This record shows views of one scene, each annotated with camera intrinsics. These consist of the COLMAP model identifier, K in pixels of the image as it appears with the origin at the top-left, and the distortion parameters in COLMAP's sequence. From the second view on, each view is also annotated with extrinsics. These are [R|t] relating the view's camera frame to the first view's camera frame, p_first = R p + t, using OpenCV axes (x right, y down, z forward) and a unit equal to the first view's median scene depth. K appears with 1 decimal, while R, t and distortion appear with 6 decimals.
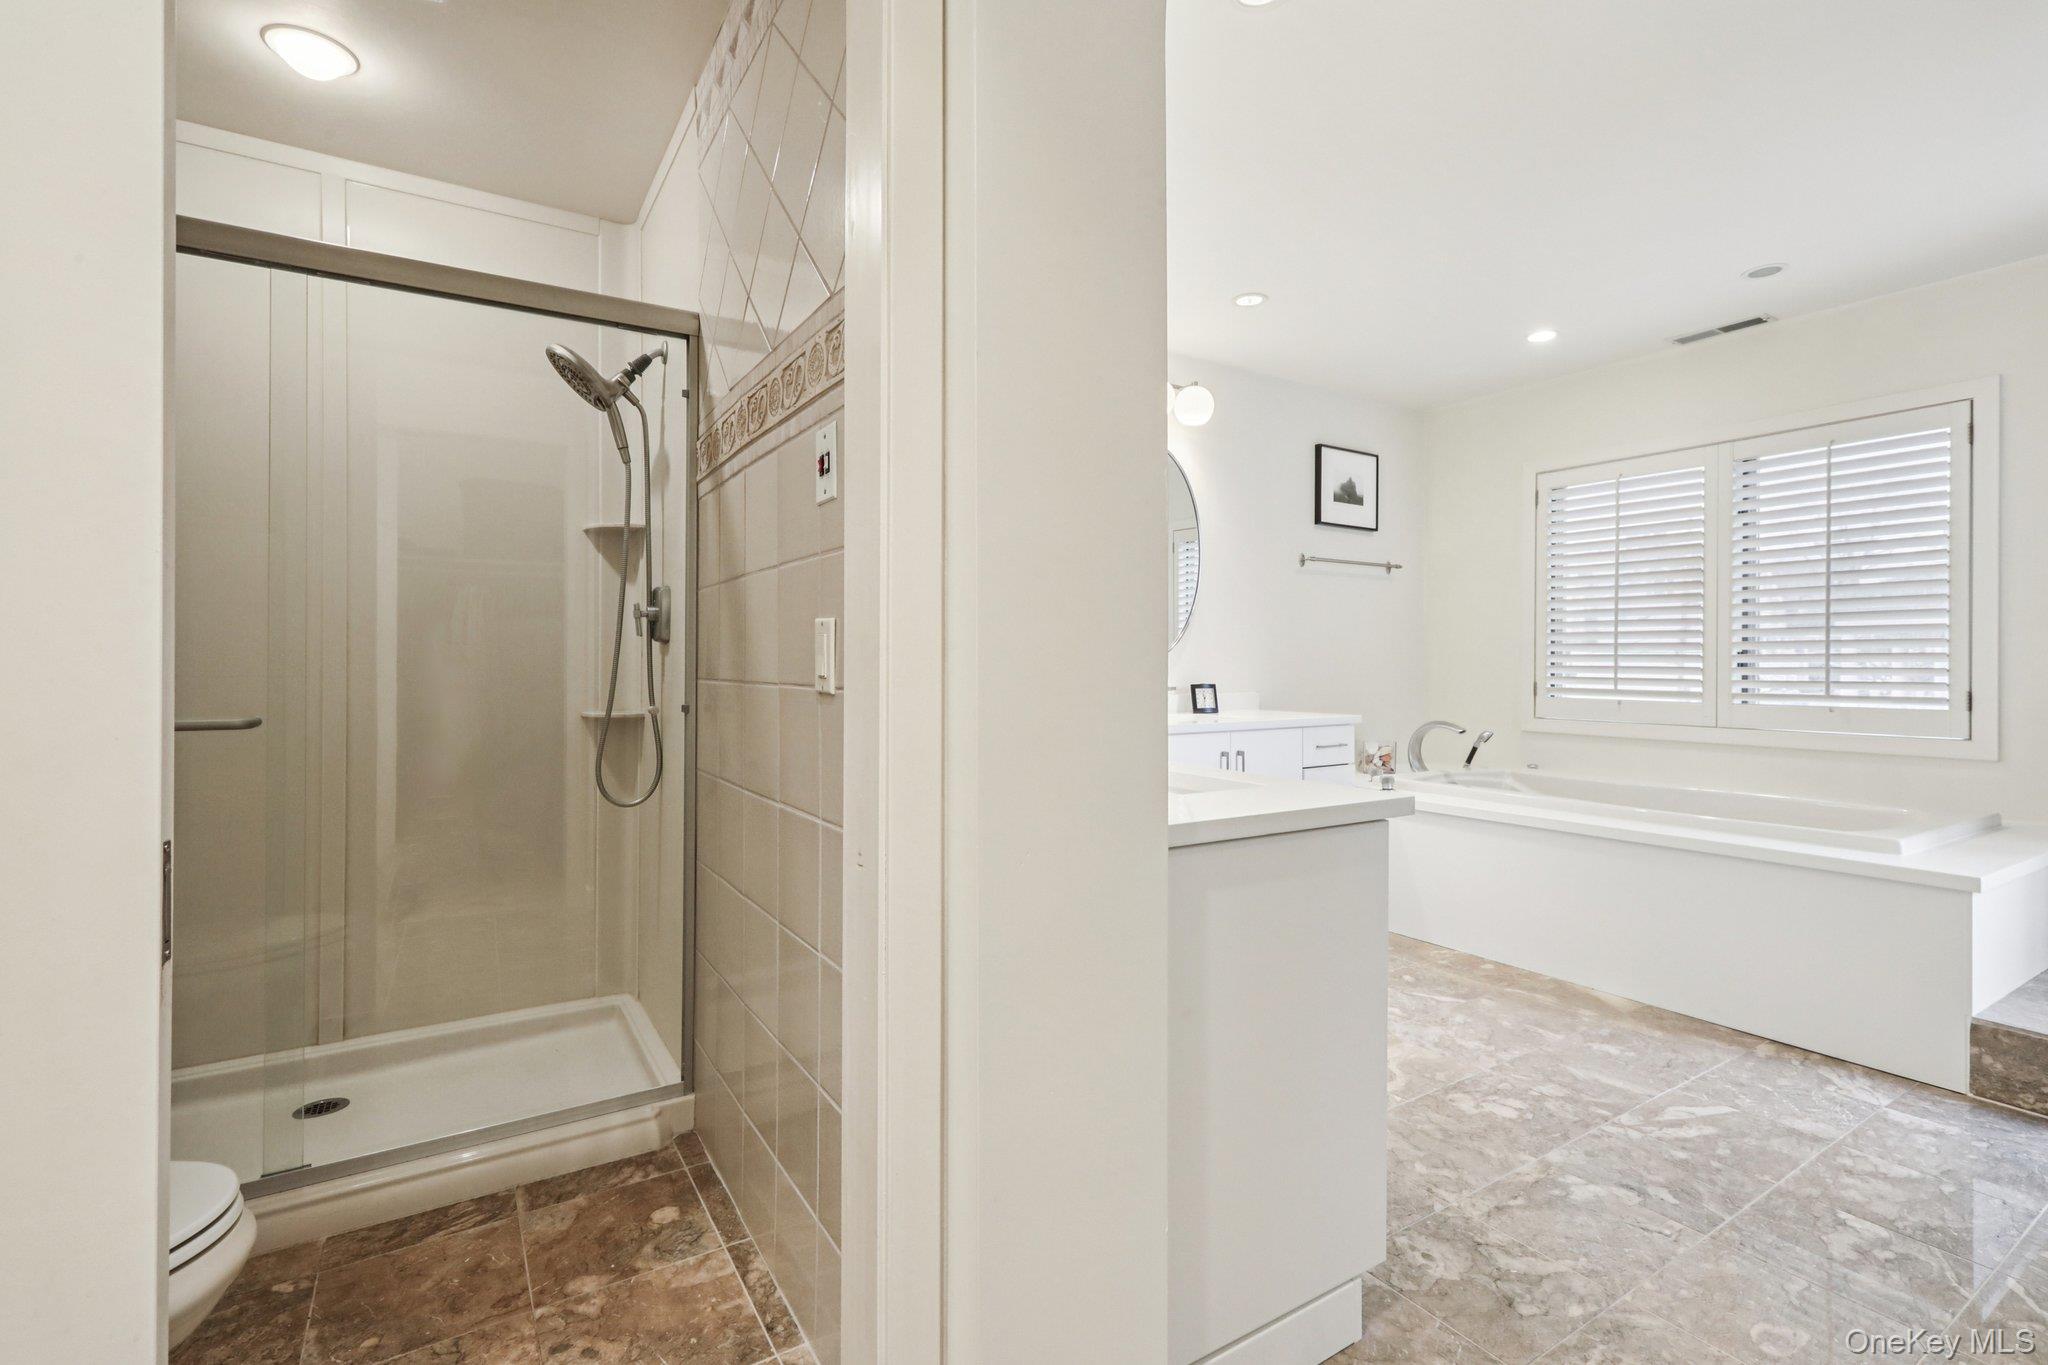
lens RADIAL K [[921.0, 0, 1032.4], [0, 921.0, 666.4], [0, 0, 1]] dist [0.000805, 0.000278]
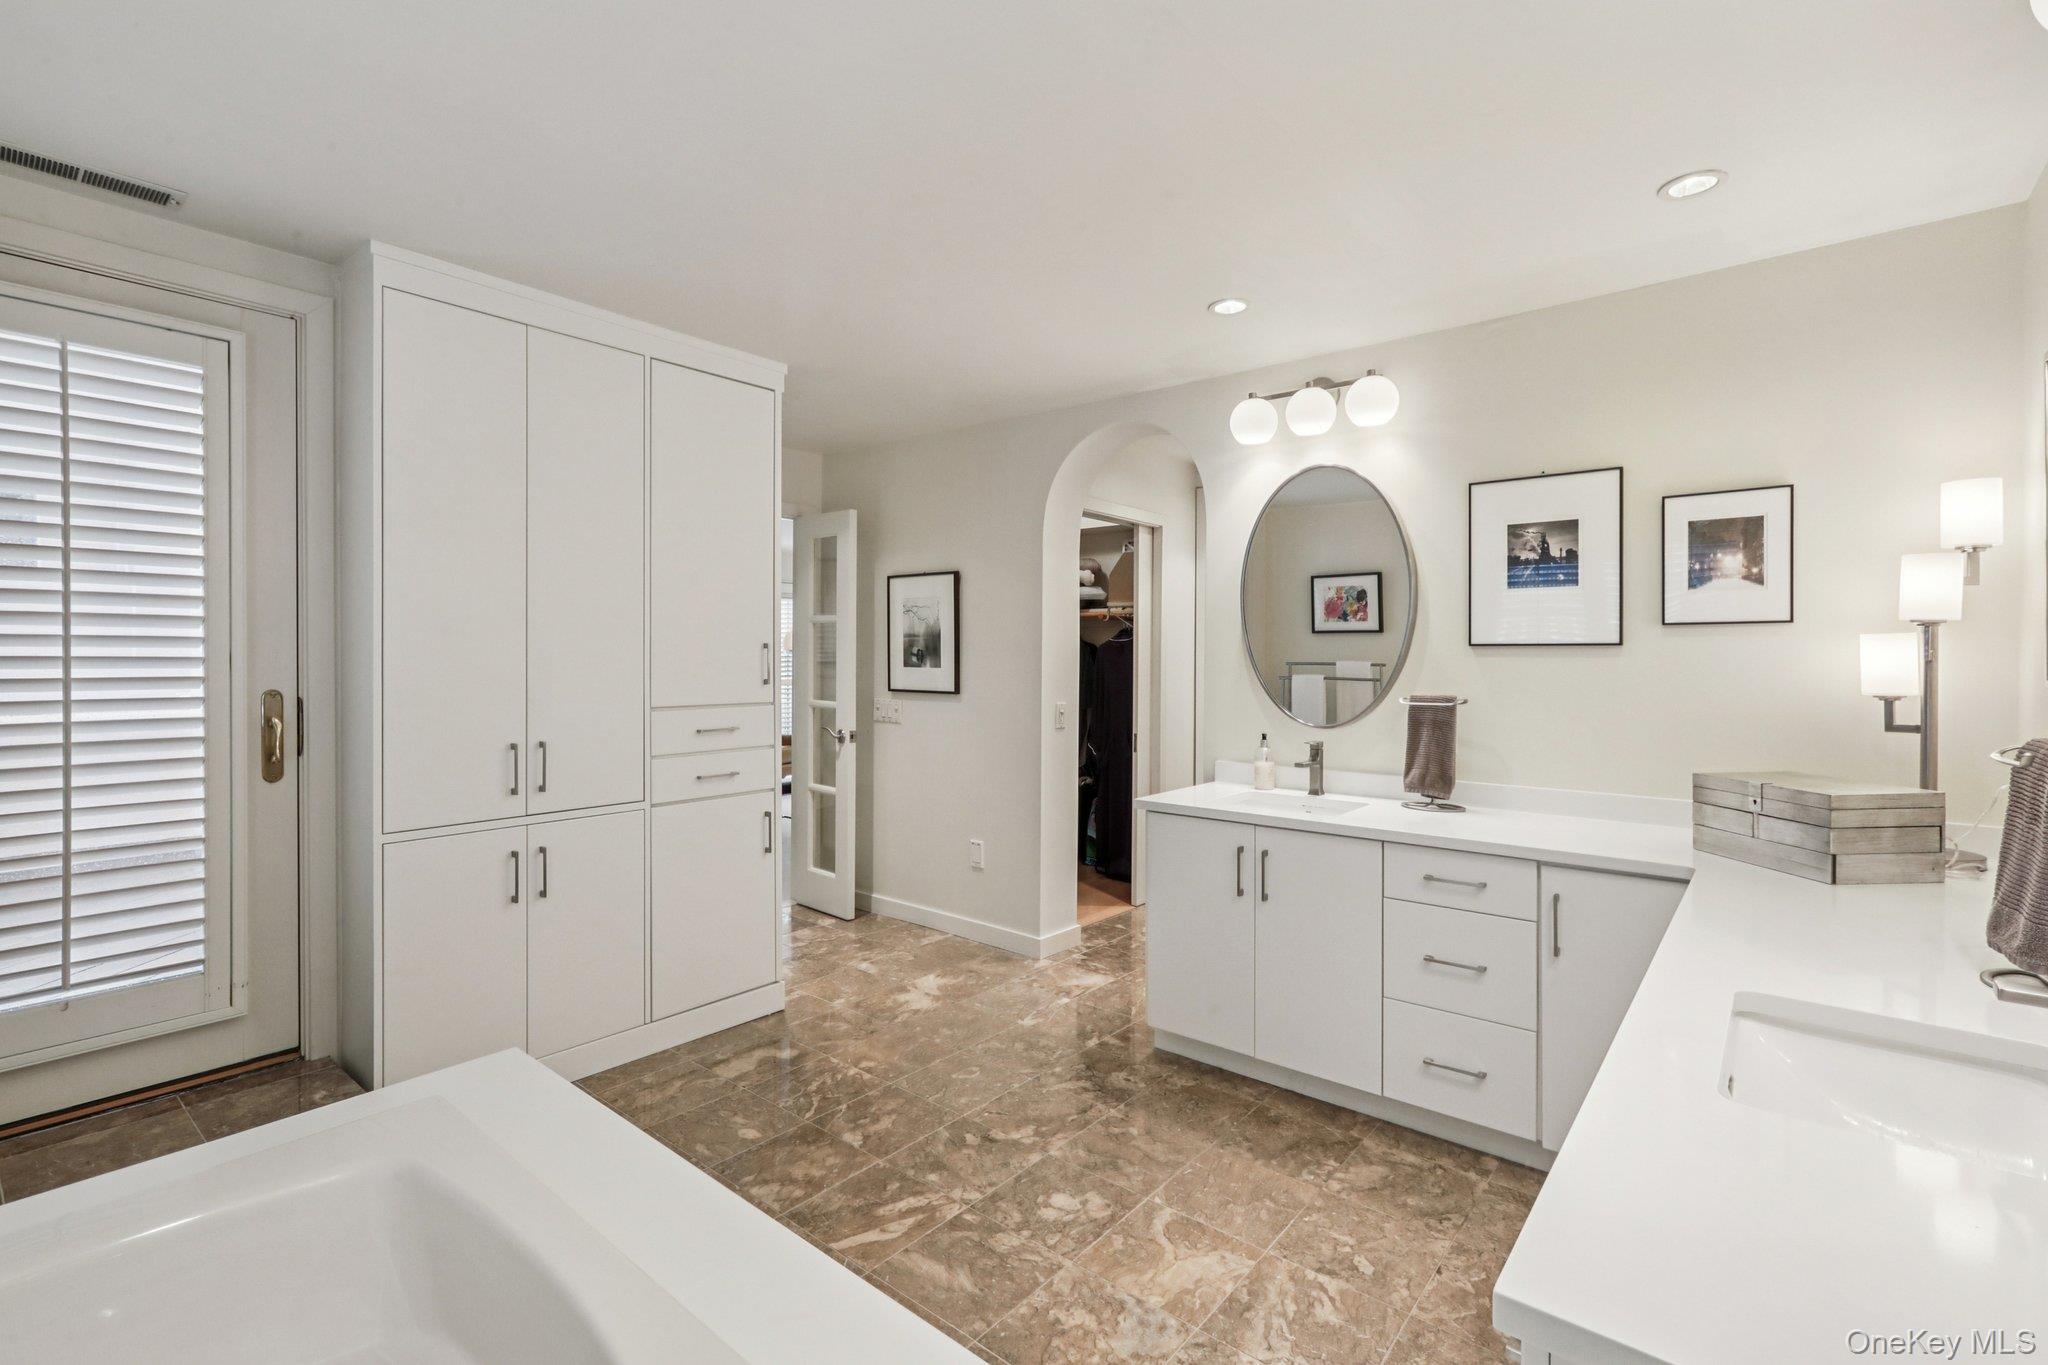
lens RADIAL K [[921.0, 0, 1022.0], [0, 921.0, 669.4], [0, 0, 1]] dist [0.000805, 0.000278]
pose [[-0.954421, 0.002056, -0.298457, 0.628250], [-0.002228, 0.999899, 0.014014, -0.091494], [0.298456, 0.014040, -0.954320, 1.431136]]
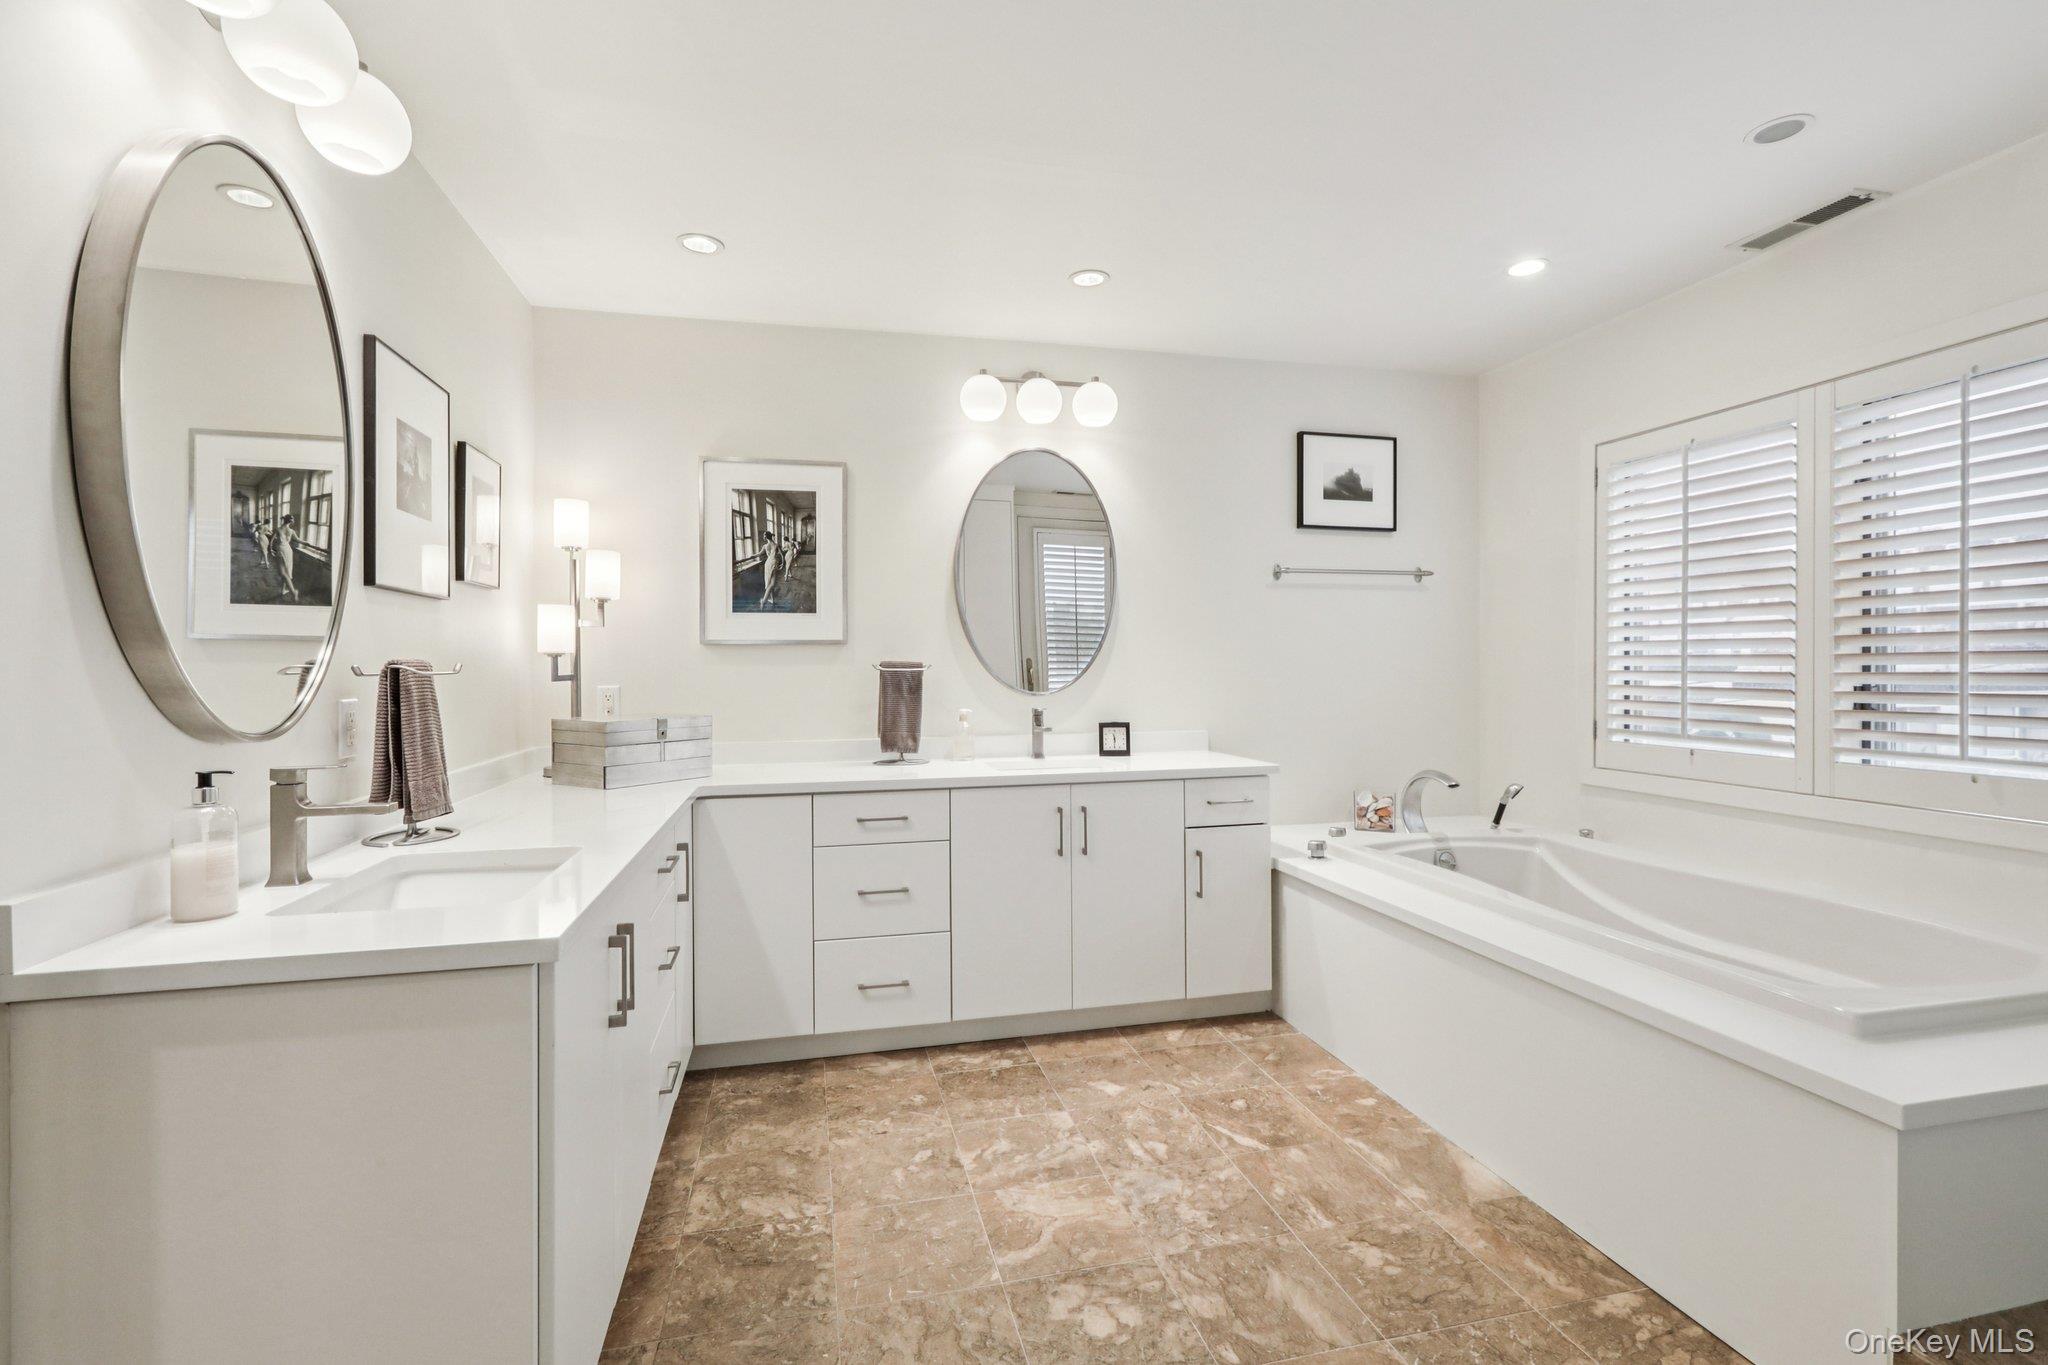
lens RADIAL K [[921.0, 0, 1026.5], [0, 921.0, 674.9], [0, 0, 1]] dist [0.000805, 0.000278]
pose [[0.947251, -0.004934, -0.320455, 0.511480], [0.006804, 0.999966, 0.004715, -0.040490], [0.320421, -0.006646, 0.947252, 0.194246]]
